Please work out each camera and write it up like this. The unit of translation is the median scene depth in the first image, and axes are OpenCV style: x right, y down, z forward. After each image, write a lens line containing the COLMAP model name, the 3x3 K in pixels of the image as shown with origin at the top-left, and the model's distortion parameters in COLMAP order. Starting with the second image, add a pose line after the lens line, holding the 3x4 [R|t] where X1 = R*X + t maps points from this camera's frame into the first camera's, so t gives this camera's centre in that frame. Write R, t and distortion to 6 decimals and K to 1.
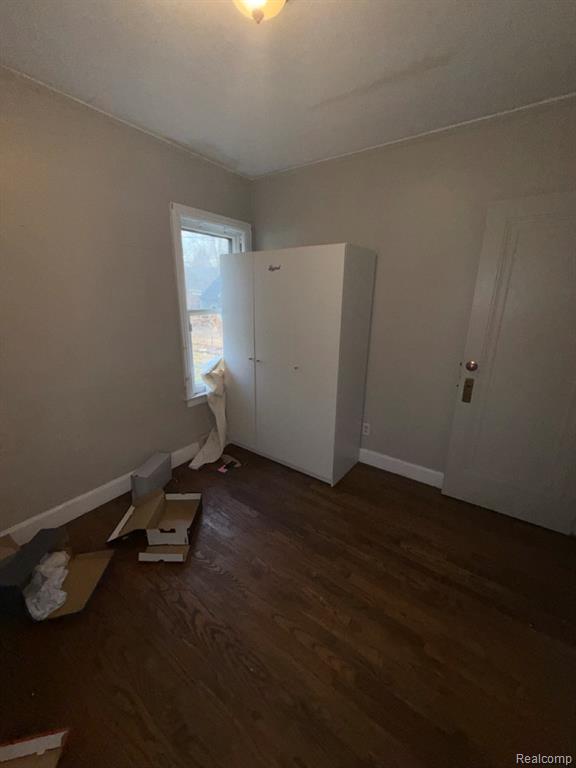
lens RADIAL K [[306.0, 0, 286.6], [0, 306.0, 382.9], [0, 0, 1]] dist [0.000690, 0.000083]
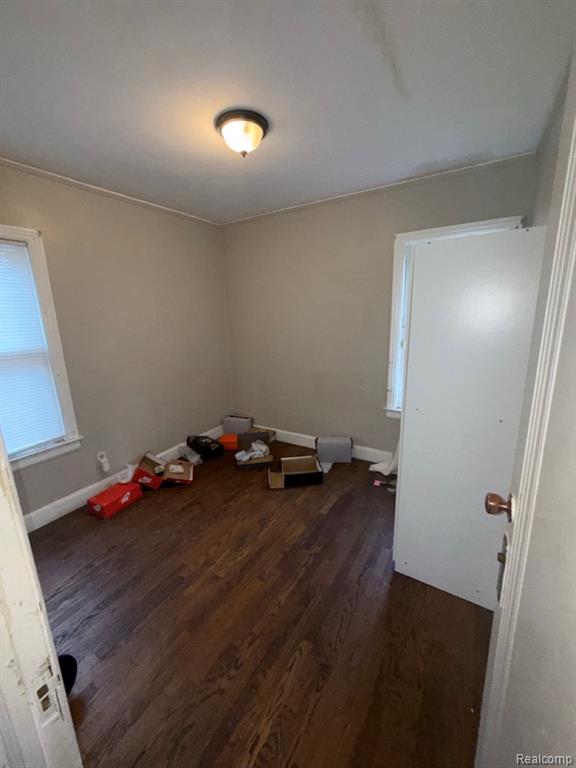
lens RADIAL K [[306.0, 0, 286.6], [0, 306.0, 382.9], [0, 0, 1]] dist [0.000690, 0.000083]
pose [[0.063023, 0.208402, -0.976011, 0.979230], [-0.256300, 0.948535, 0.185986, -0.204785], [0.964540, 0.238430, 0.113193, 0.721699]]
